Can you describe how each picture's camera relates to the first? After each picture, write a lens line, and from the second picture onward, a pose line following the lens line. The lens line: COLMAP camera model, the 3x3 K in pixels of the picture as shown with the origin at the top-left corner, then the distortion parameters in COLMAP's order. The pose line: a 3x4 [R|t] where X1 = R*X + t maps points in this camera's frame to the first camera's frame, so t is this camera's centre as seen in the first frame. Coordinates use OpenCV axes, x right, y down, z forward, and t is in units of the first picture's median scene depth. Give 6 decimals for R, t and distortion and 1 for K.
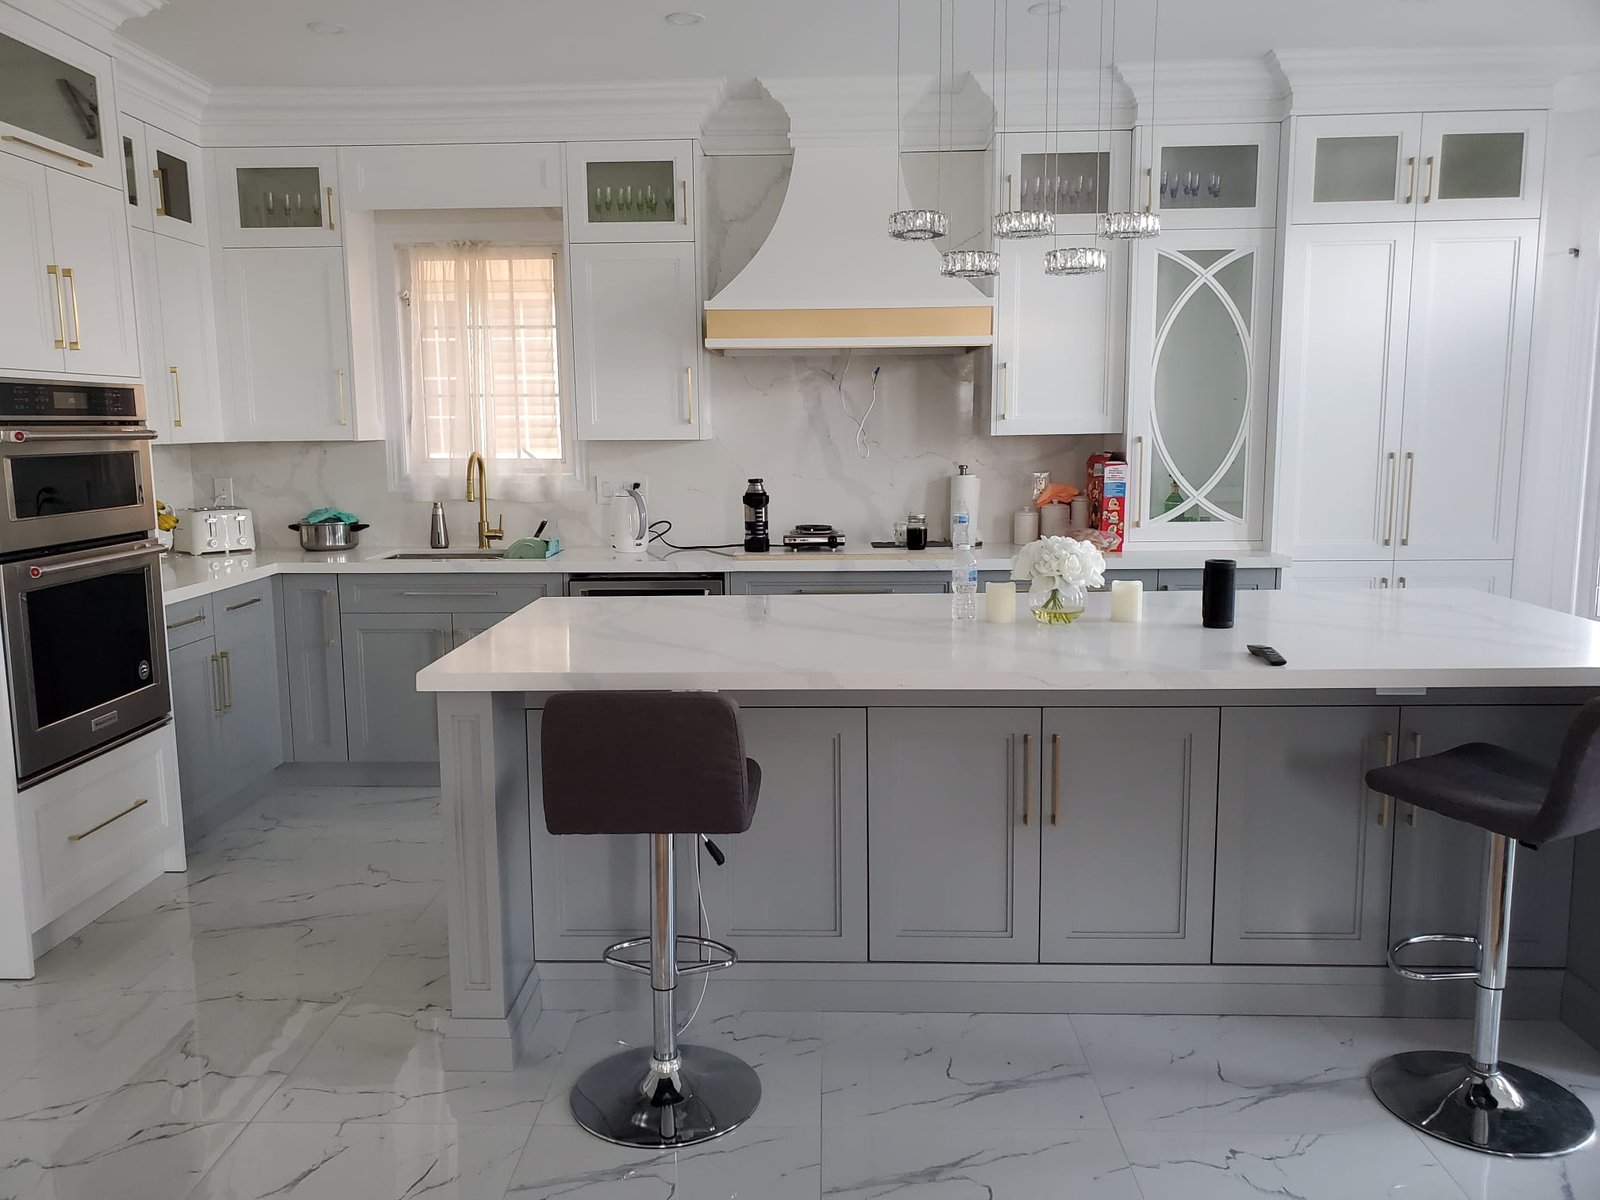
lens RADIAL K [[1224.1, 0, 800.0], [0, 1224.1, 600.0], [0, 0, 1]] dist [-0.000383, -0.002463]
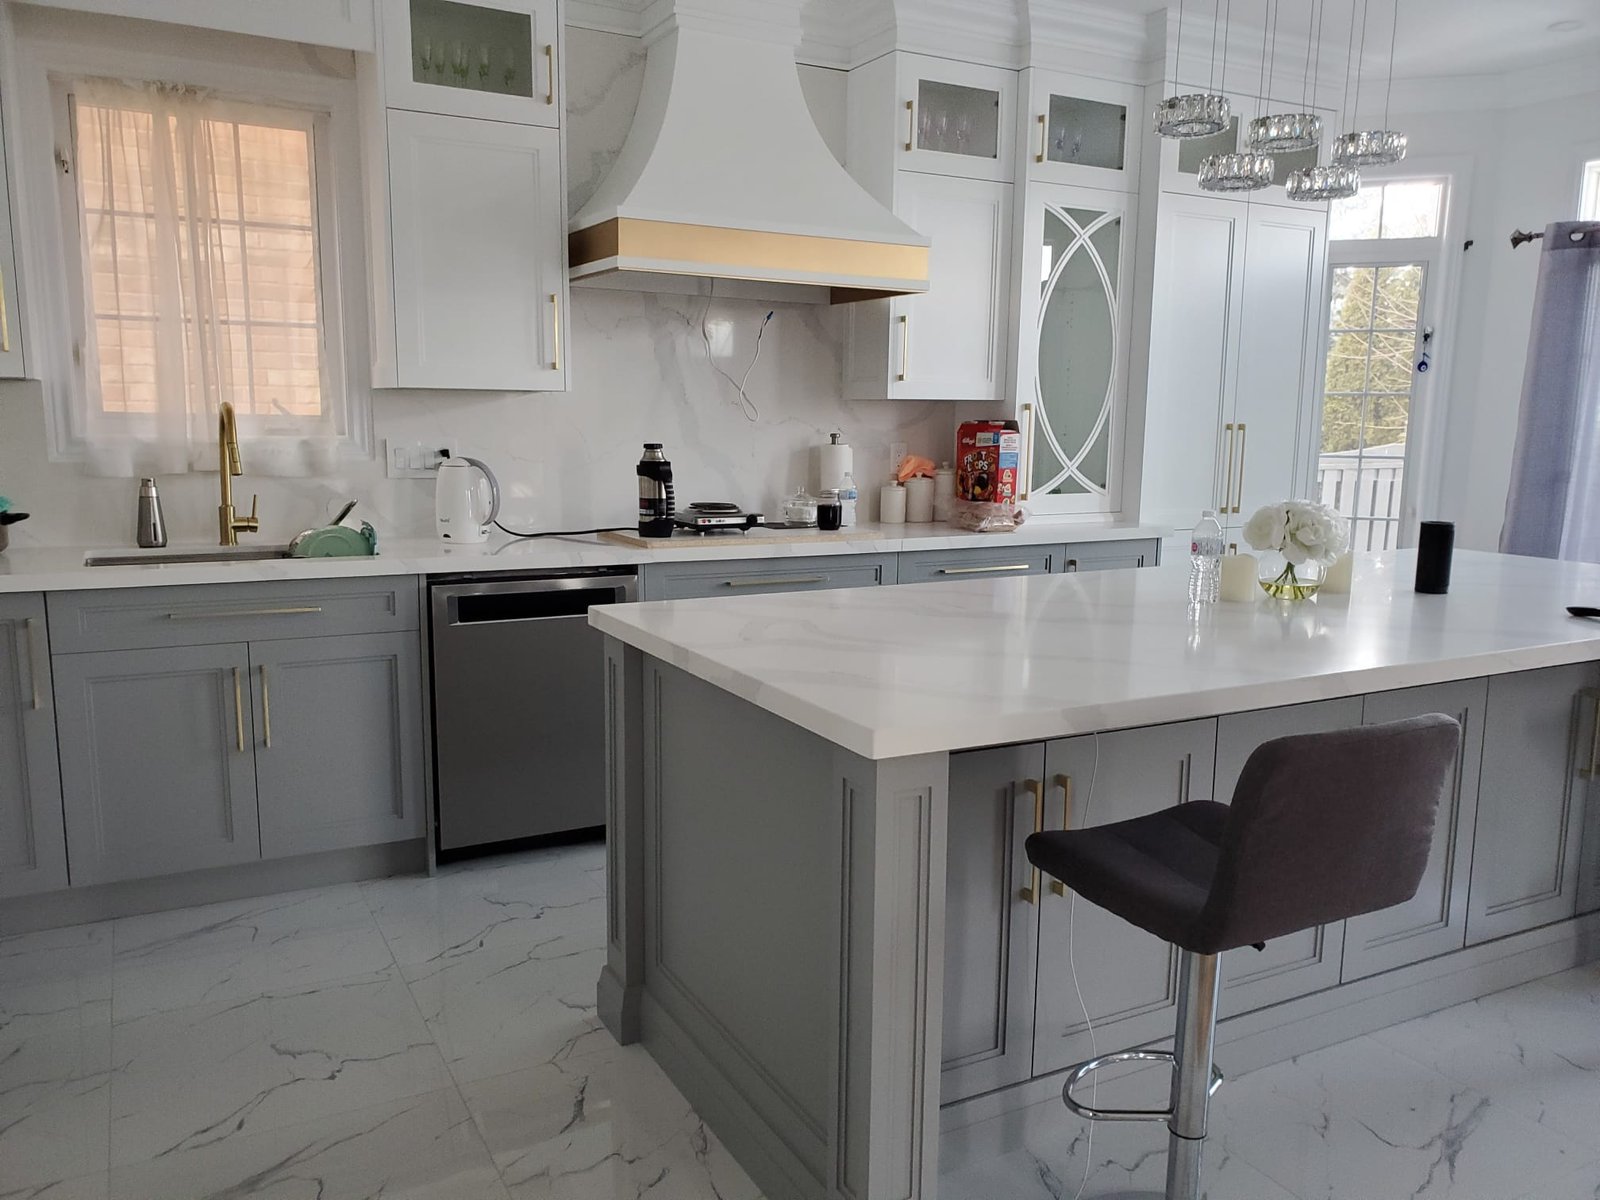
lens RADIAL K [[1241.8, 0, 800.0], [0, 1241.8, 600.0], [0, 0, 1]] dist [-0.000078, 0.001184]
pose [[0.865956, -0.051774, 0.497434, -0.351637], [0.051748, 0.998564, 0.013847, -0.005529], [-0.497436, 0.013751, 0.867391, 0.264928]]
